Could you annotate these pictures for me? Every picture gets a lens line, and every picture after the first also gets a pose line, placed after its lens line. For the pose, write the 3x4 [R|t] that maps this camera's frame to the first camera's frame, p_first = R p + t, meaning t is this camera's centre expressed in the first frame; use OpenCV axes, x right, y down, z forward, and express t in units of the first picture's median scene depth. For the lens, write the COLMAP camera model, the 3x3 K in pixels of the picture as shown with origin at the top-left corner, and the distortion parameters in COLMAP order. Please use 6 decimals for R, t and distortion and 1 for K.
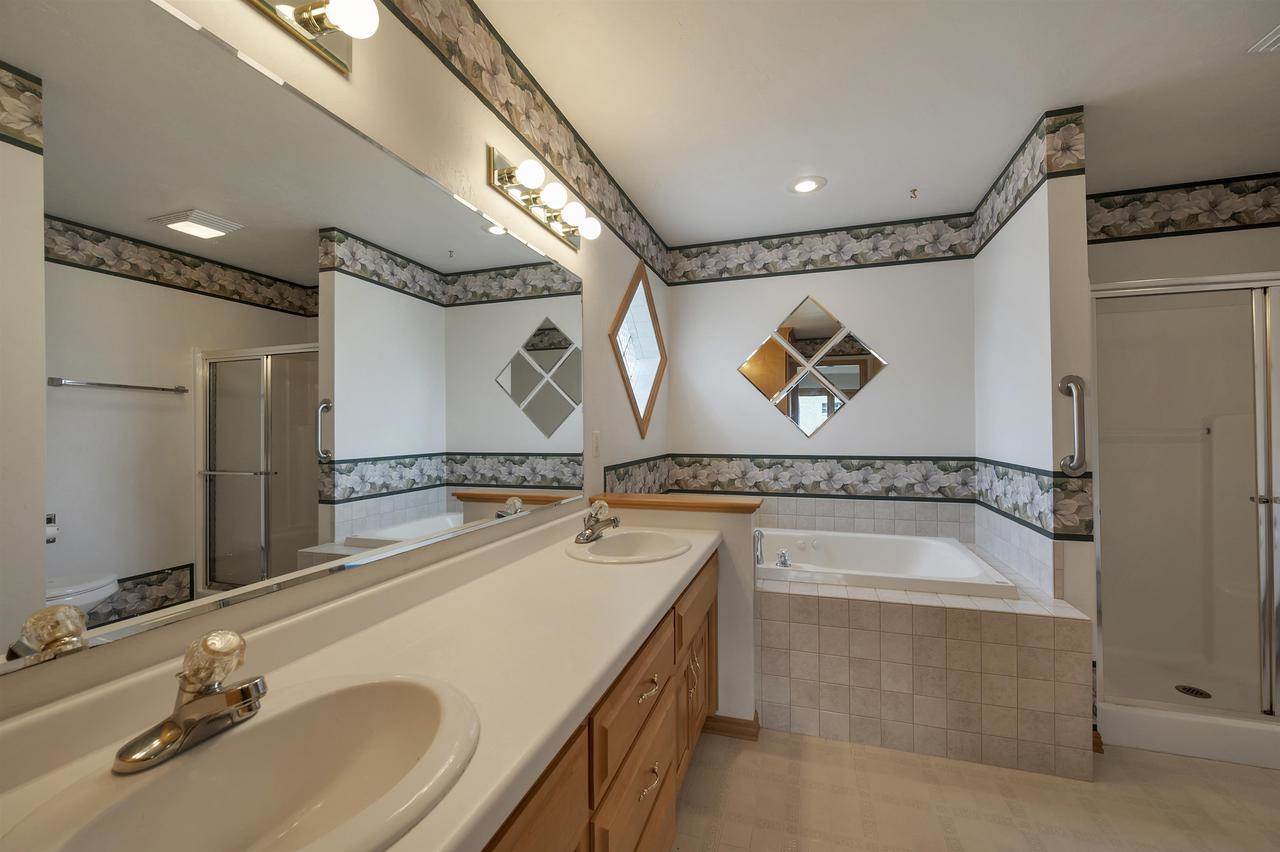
lens RADIAL K [[518.4, 0, 642.1], [0, 518.4, 426.3], [0, 0, 1]] dist [-0.000972, 0.000278]
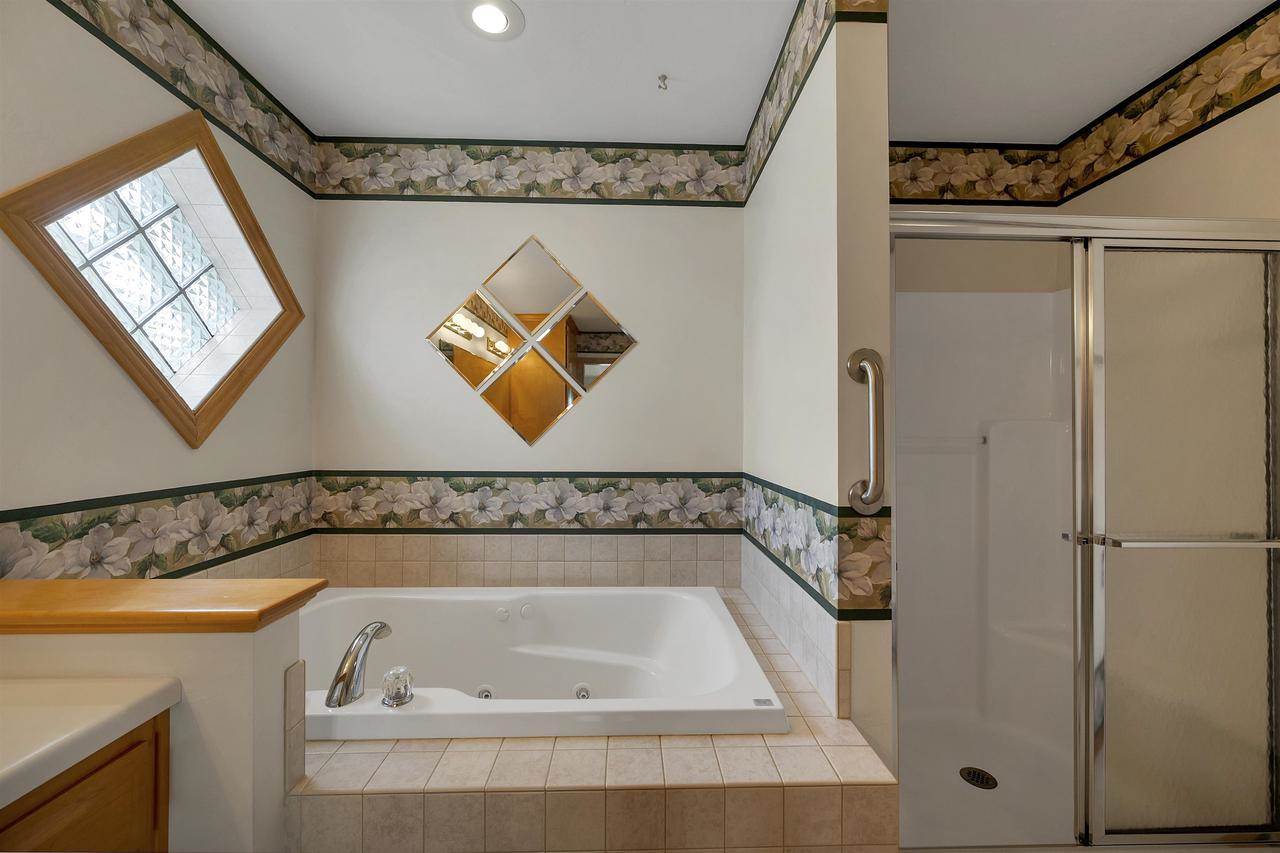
lens RADIAL K [[516.3, 0, 641.3], [0, 516.3, 428.8], [0, 0, 1]] dist [-0.001374, 0.001156]
pose [[0.941715, 0.012758, 0.336170, 0.250206], [-0.012201, 0.999918, -0.003769, 0.000730], [-0.336191, -0.000552, 0.941794, 0.342250]]
